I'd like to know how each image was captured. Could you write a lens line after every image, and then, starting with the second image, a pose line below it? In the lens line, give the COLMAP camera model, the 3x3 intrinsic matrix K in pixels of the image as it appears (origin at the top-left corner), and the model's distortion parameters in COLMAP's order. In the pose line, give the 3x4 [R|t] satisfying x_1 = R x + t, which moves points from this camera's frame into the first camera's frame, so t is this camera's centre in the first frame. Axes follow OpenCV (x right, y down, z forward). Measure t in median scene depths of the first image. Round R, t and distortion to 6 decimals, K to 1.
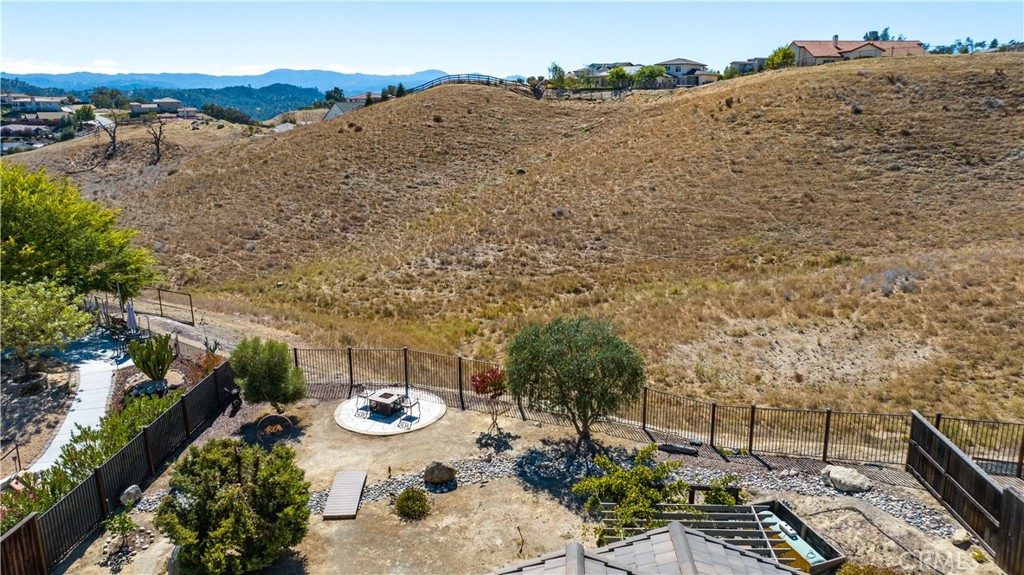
lens RADIAL K [[735.3, 0, 512.0], [0, 735.3, 287.5], [0, 0, 1]] dist [-0.033519, 0.042921]
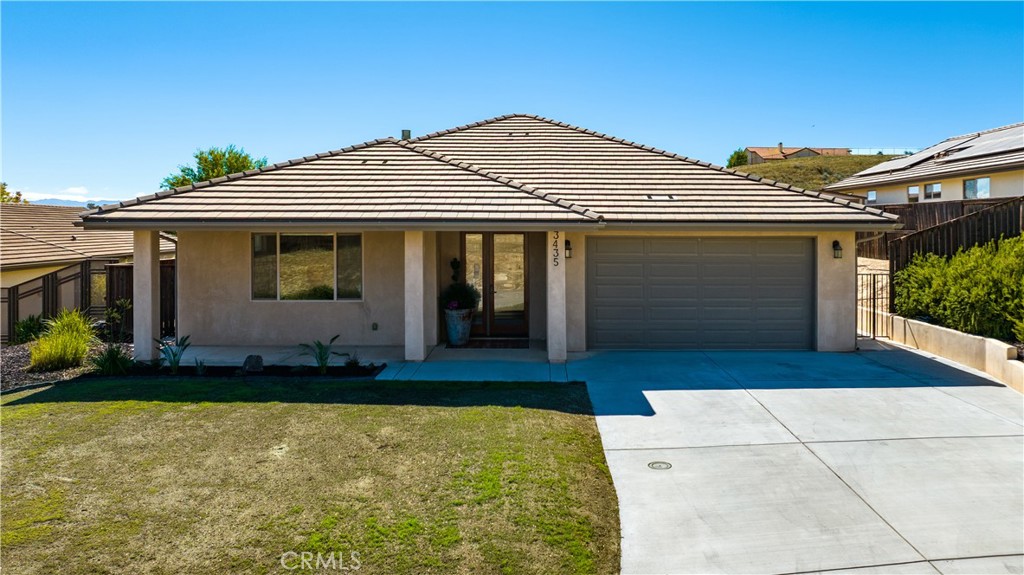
lens RADIAL K [[737.6, 0, 545.0], [0, 737.6, 236.7], [0, 0, 1]] dist [-0.021126, 0.004679]
pose [[0.998132, 0.005369, 0.060851, -0.016099], [0.008647, 0.973685, -0.227734, 0.082930], [-0.060472, 0.227835, 0.971820, -0.124371]]
